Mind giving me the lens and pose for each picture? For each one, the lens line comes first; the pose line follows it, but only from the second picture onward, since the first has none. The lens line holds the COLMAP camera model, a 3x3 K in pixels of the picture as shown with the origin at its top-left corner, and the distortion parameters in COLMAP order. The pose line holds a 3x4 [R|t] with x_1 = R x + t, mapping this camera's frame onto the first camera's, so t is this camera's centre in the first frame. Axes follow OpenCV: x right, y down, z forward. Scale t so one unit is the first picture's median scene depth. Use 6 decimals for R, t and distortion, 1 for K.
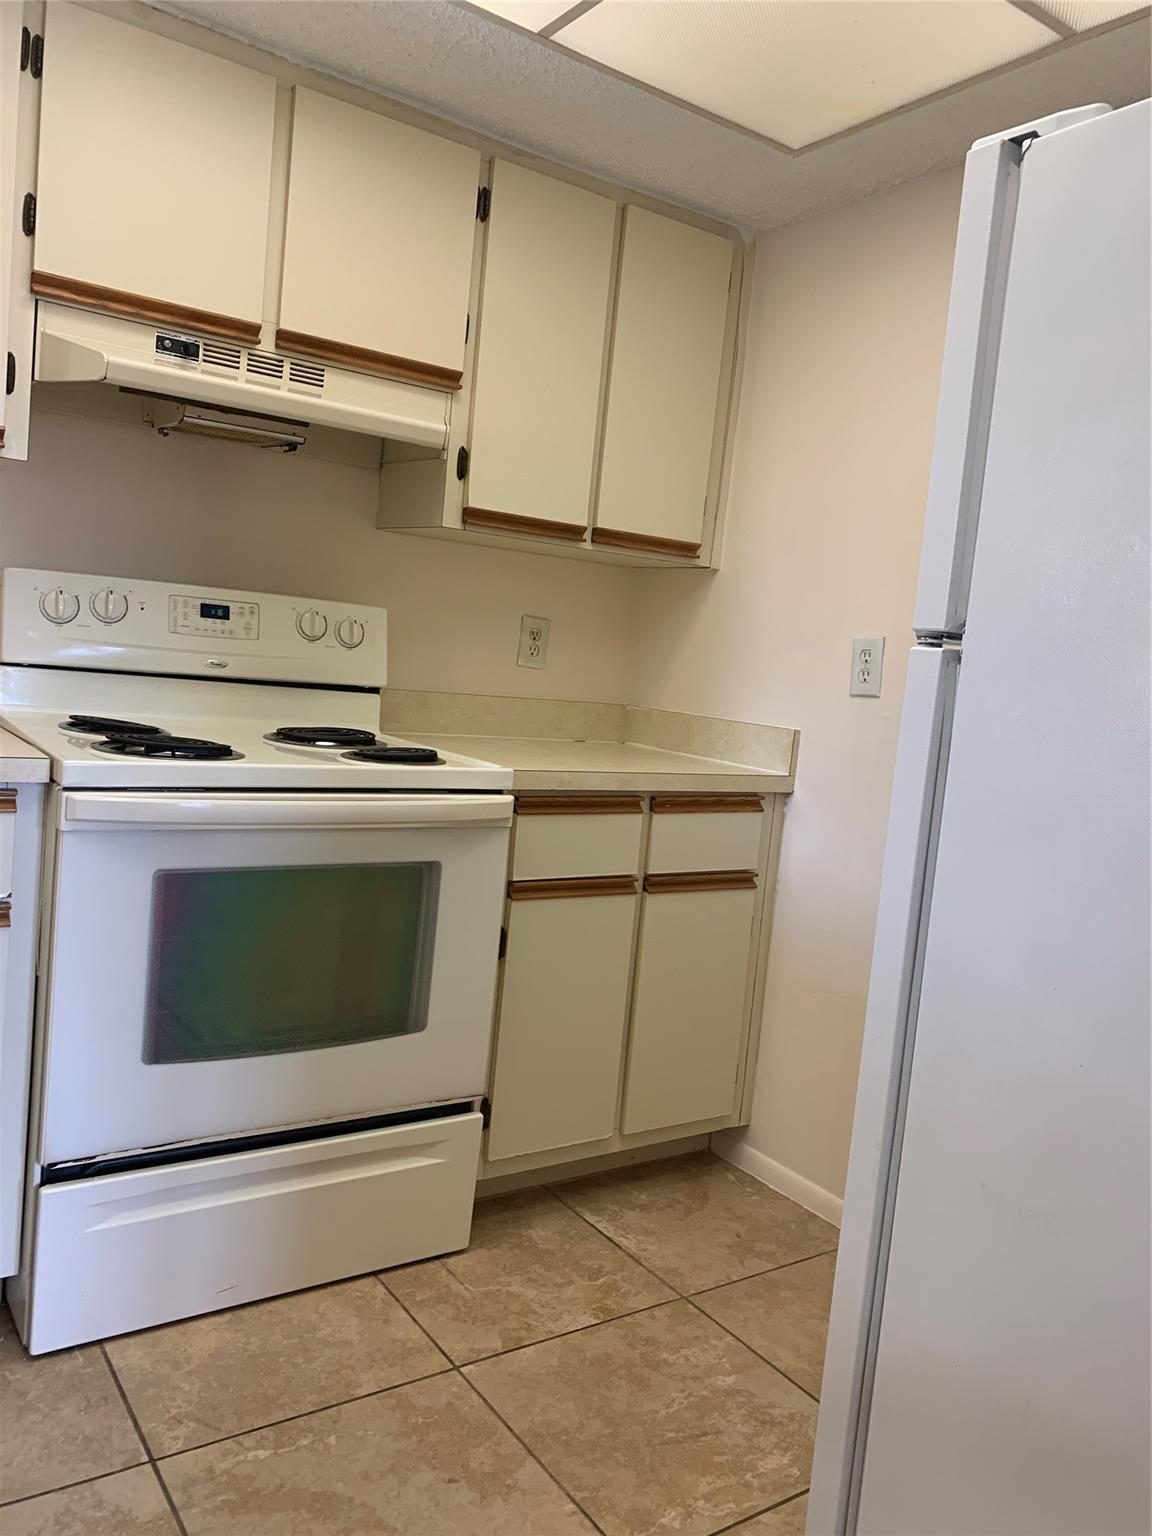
lens RADIAL K [[1182.5, 0, 582.2], [0, 1182.5, 765.8], [0, 0, 1]] dist [0.026295, -0.014787]
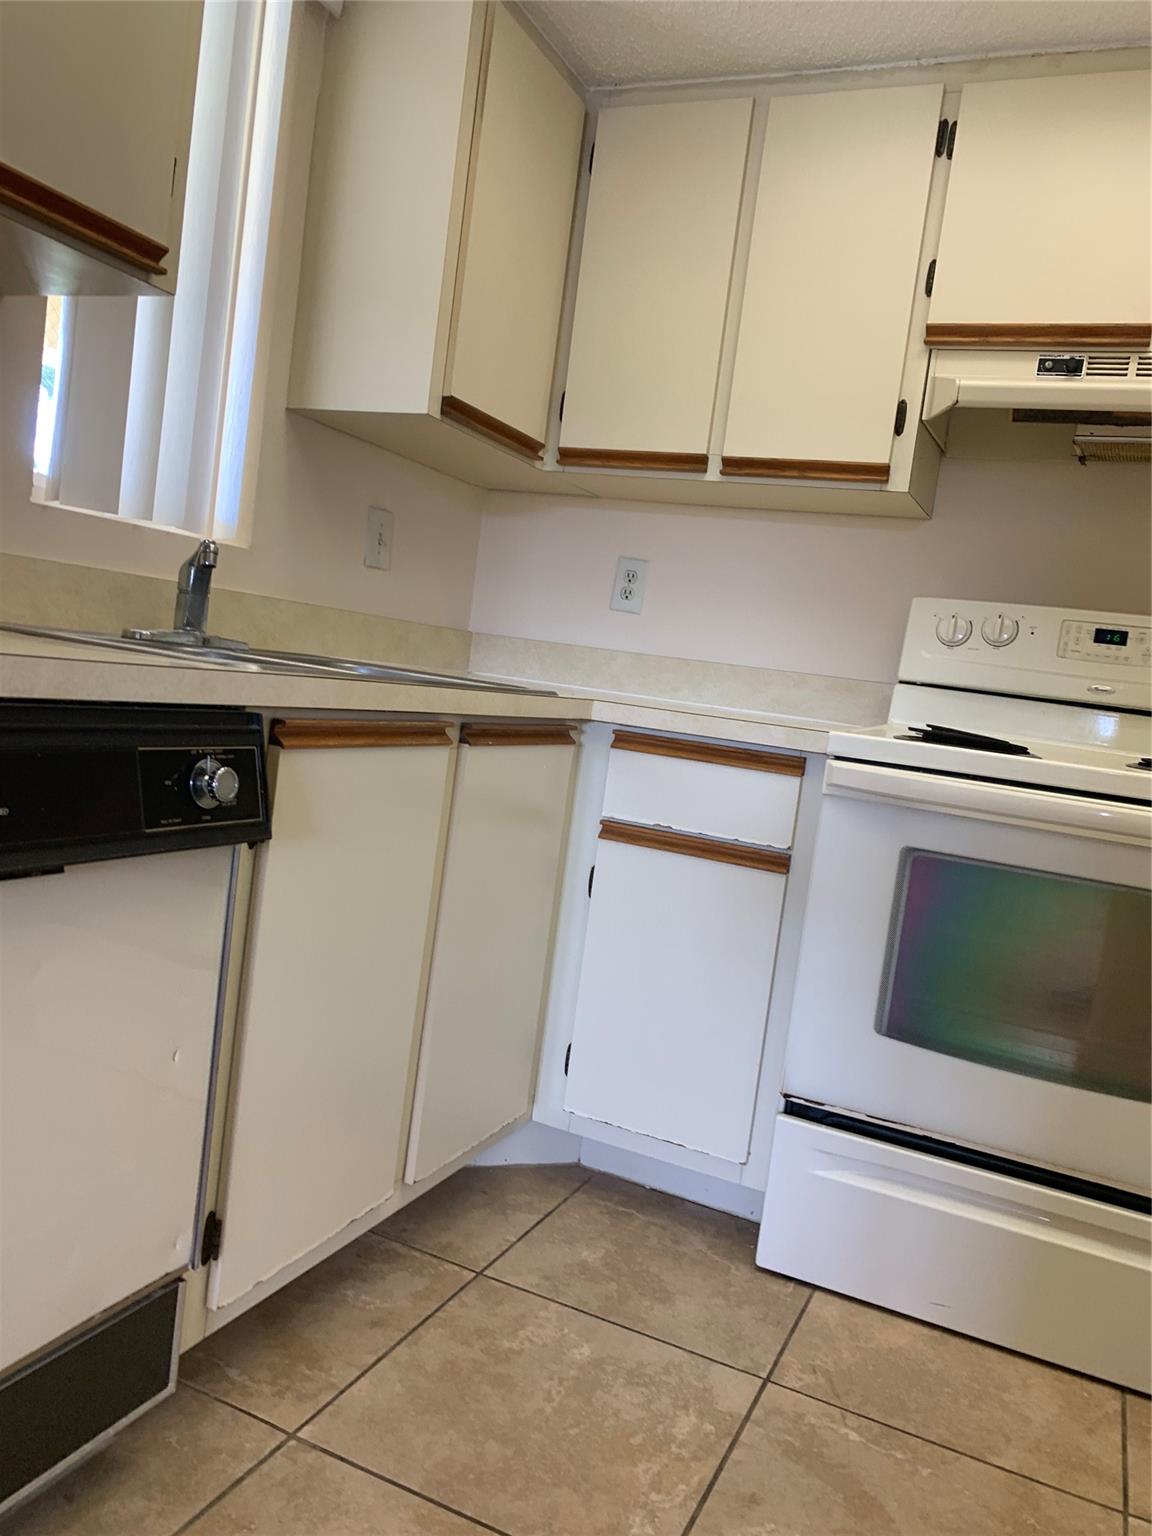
lens RADIAL K [[1182.5, 0, 582.2], [0, 1182.5, 765.8], [0, 0, 1]] dist [0.026295, -0.014787]
pose [[0.538981, 0.052807, -0.840661, 0.332227], [-0.159437, 0.986387, -0.040260, 0.096538], [0.827091, 0.155732, 0.540064, 0.177666]]
